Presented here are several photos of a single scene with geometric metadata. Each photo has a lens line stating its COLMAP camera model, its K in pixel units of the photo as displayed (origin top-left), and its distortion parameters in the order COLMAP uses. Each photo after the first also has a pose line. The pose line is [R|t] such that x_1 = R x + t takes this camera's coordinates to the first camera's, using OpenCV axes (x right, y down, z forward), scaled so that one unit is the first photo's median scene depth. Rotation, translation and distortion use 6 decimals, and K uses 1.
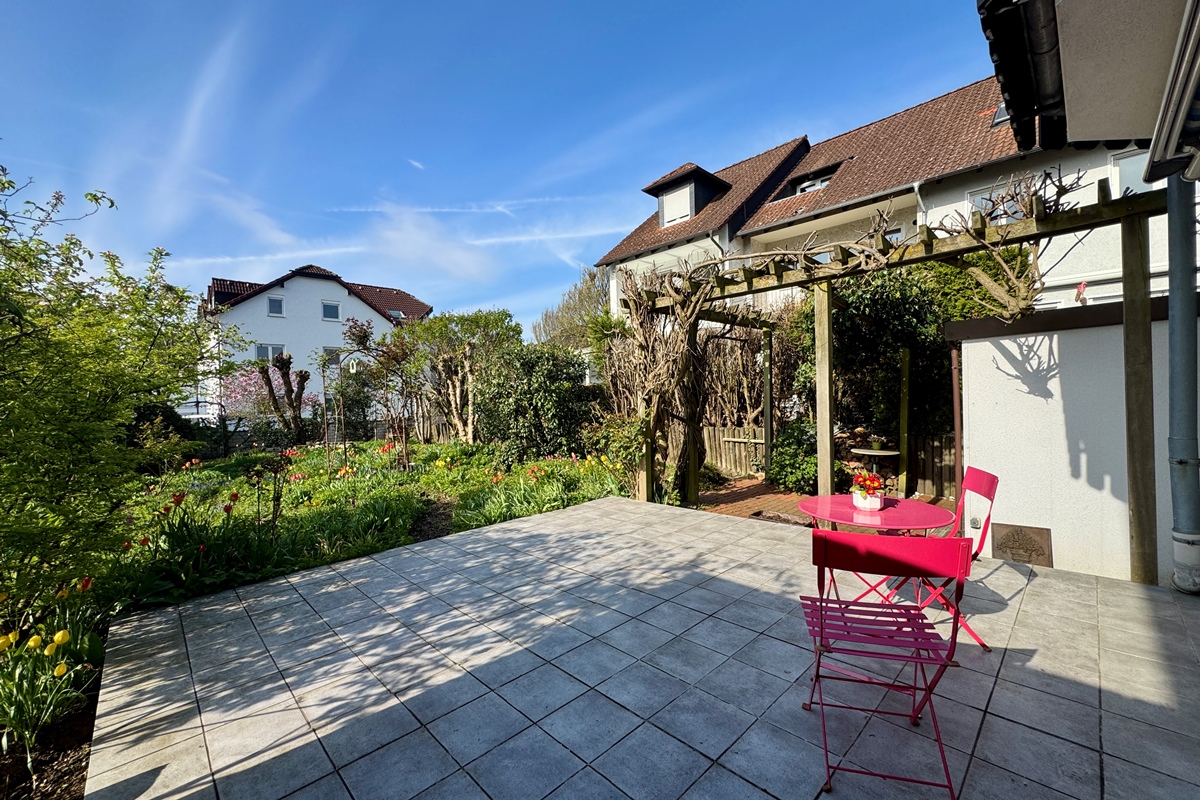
lens RADIAL K [[479.7, 0, 600.0], [0, 479.7, 400.0], [0, 0, 1]] dist [-0.000175, 0.000224]
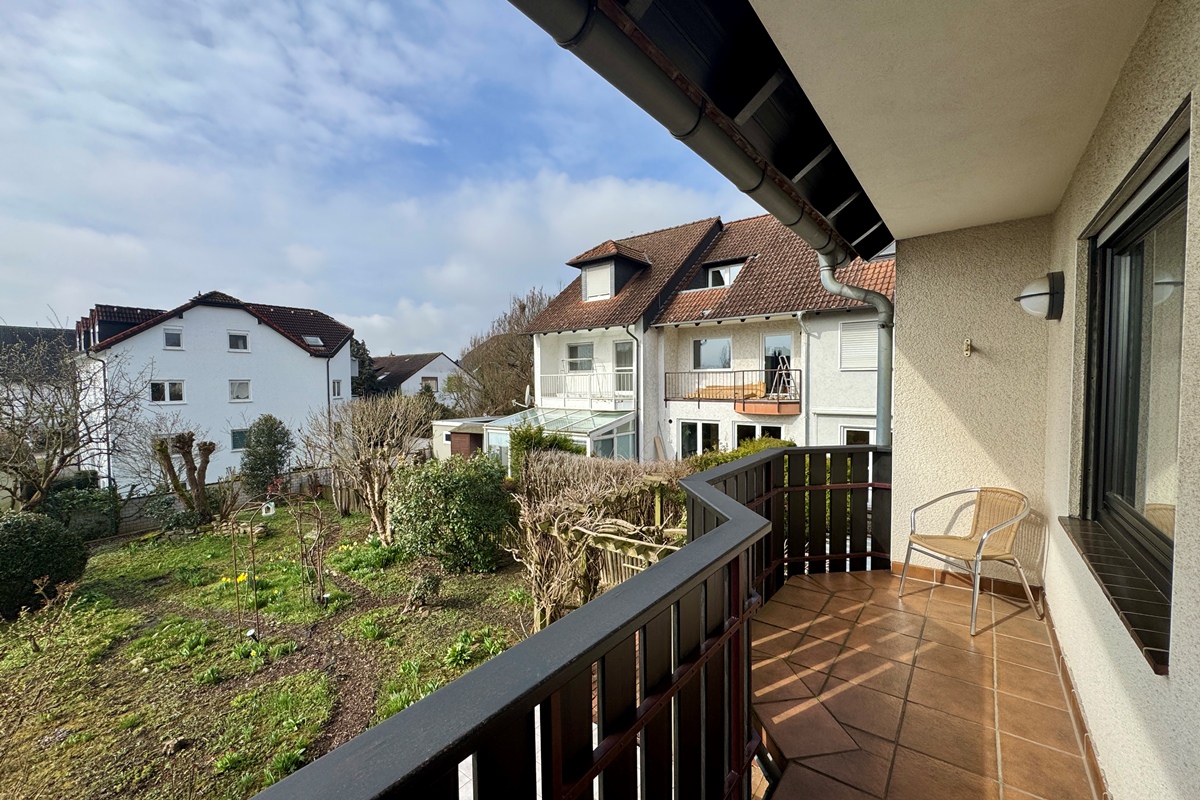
lens RADIAL K [[479.7, 0, 600.0], [0, 479.7, 400.0], [0, 0, 1]] dist [-0.000175, 0.000224]
pose [[0.990695, 0.012989, 0.135479, 0.028637], [-0.017261, 0.999388, 0.030411, -0.208267], [-0.135002, -0.032466, 0.990313, -0.055518]]
